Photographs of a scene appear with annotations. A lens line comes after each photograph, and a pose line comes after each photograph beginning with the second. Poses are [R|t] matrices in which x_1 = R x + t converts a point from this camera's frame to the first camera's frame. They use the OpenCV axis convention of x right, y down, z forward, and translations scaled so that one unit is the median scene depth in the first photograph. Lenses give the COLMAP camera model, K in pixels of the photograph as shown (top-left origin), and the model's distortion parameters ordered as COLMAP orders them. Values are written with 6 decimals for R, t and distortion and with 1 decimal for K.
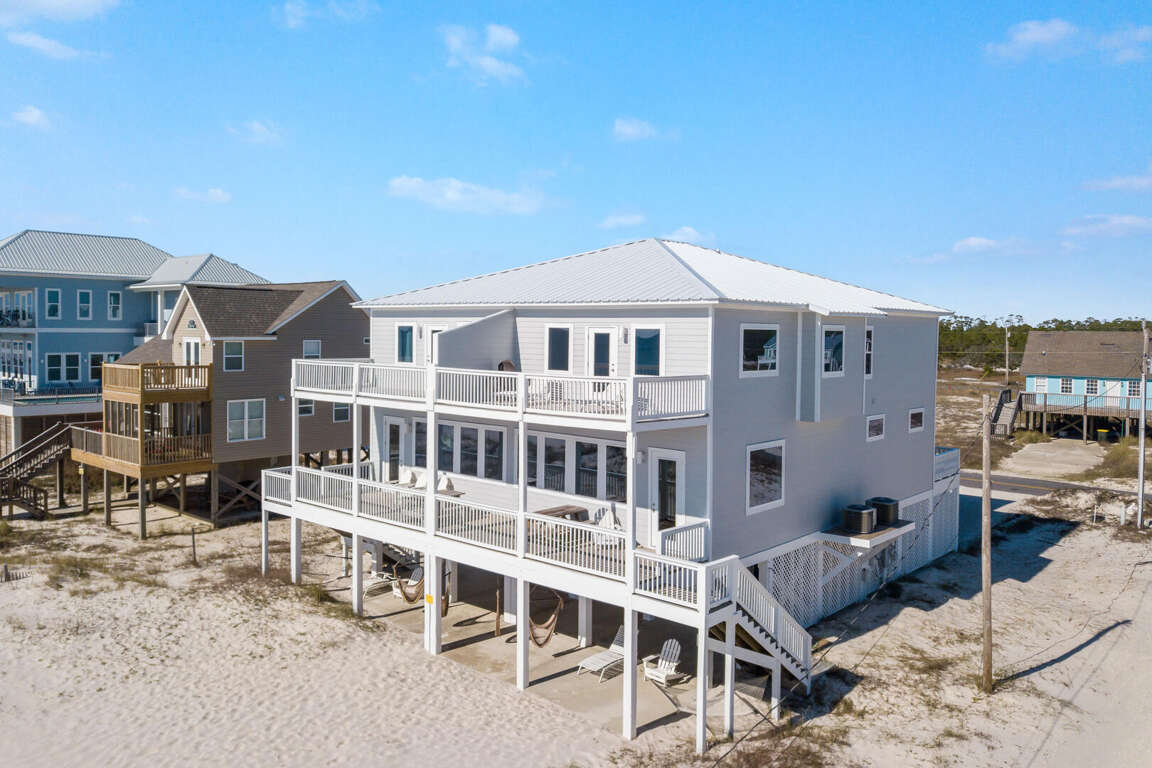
lens RADIAL K [[864.0, 0, 575.4], [0, 864.0, 342.4], [0, 0, 1]] dist [0.001786, -0.003563]
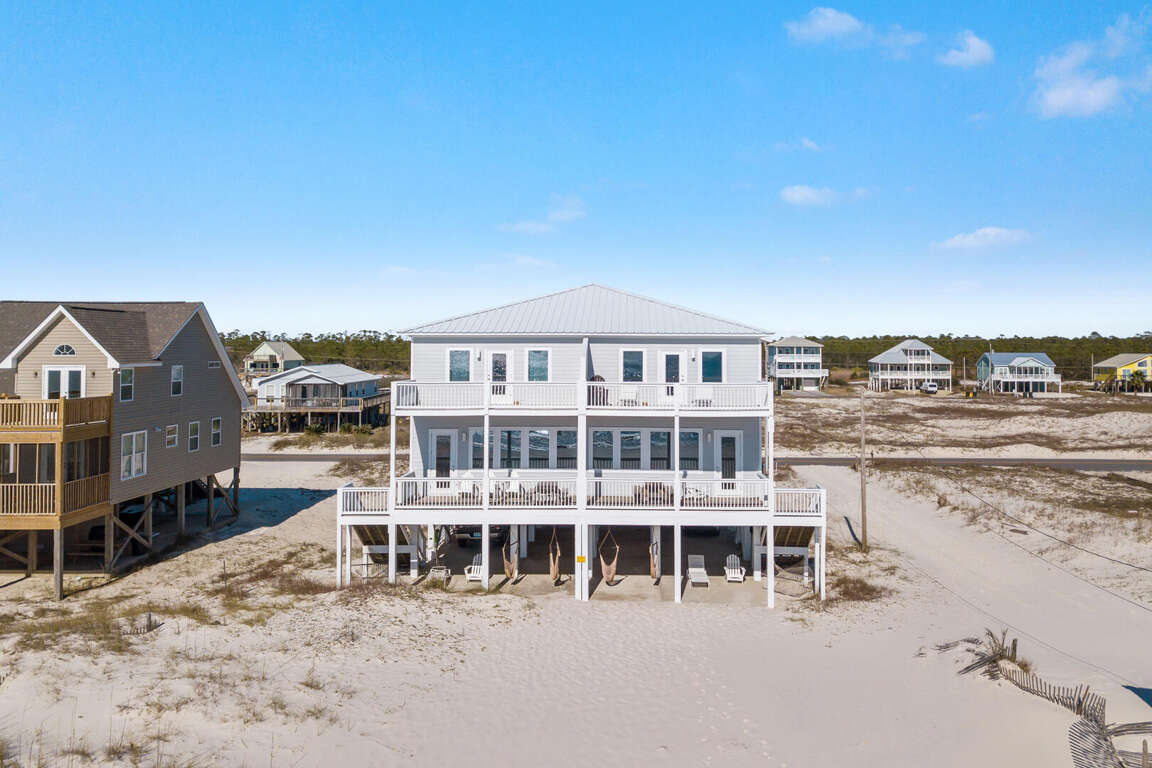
lens RADIAL K [[877.1, 0, 624.3], [0, 877.1, 313.7], [0, 0, 1]] dist [0.003306, -0.000355]
pose [[0.760162, 0.016171, 0.649532, -0.870453], [0.015848, 0.998931, -0.043416, -0.015135], [-0.649540, 0.043297, 0.759094, -0.062374]]
